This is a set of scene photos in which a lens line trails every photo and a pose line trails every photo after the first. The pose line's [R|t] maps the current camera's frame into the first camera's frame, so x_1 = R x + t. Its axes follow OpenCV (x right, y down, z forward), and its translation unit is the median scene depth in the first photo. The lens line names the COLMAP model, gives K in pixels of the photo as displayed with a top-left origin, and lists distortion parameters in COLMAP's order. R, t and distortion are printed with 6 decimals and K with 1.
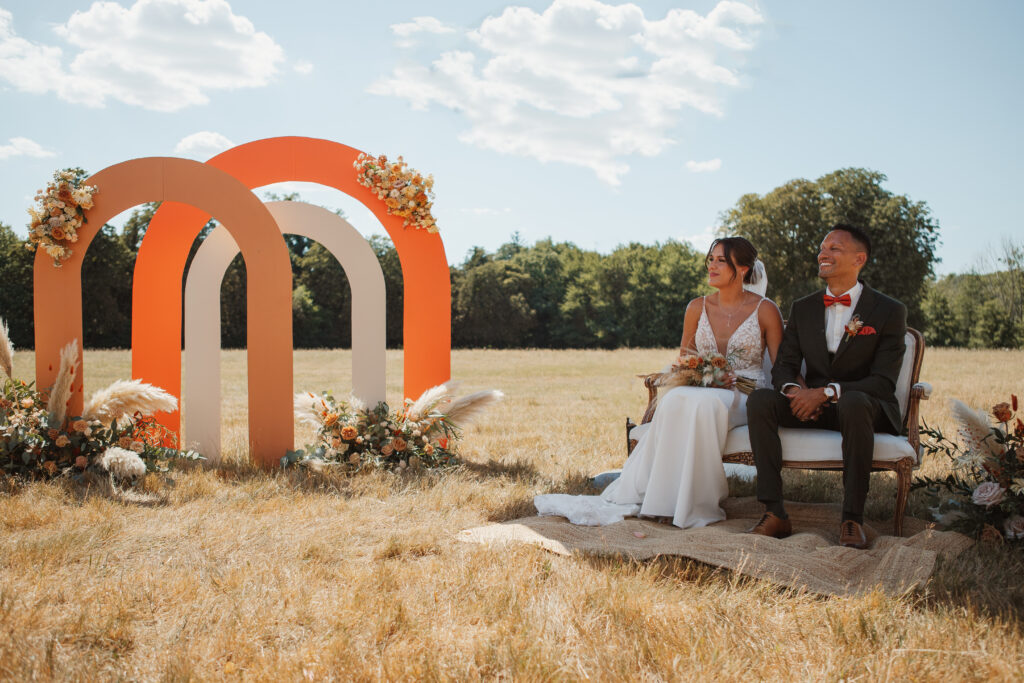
lens RADIAL K [[887.6, 0, 514.6], [0, 887.6, 339.7], [0, 0, 1]] dist [-0.075938, 0.003136]
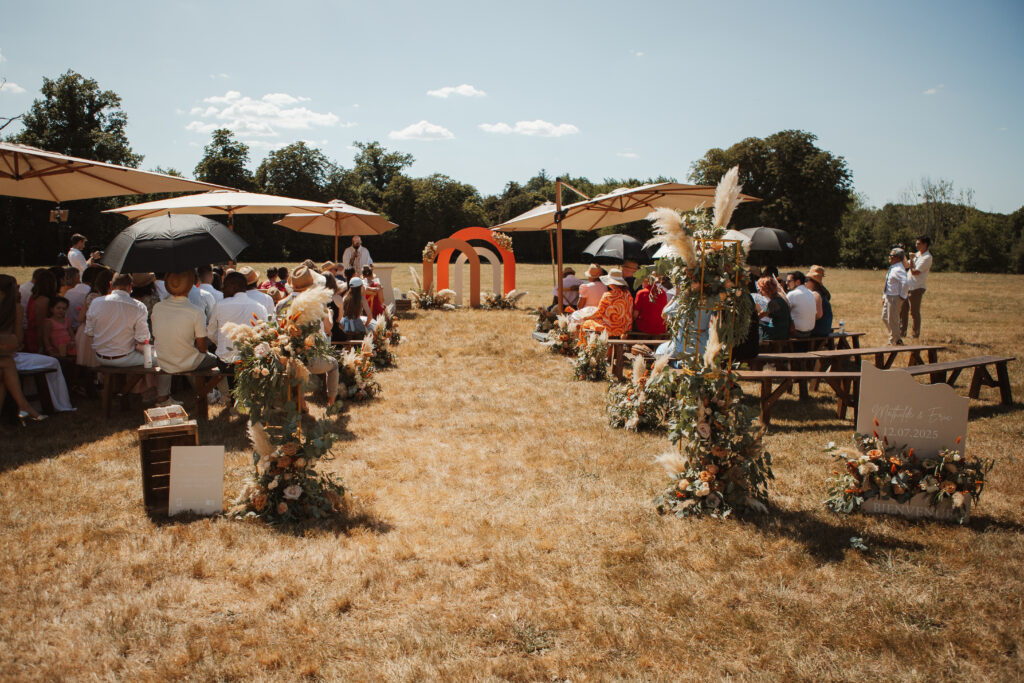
lens RADIAL K [[712.8, 0, 513.3], [0, 712.8, 343.0], [0, 0, 1]] dist [-0.024256, 0.001177]
pose [[0.999204, 0.013494, -0.037538, 0.002619], [-0.008544, 0.991604, 0.129027, -0.007950], [0.038964, -0.128604, 0.990930, -0.132335]]
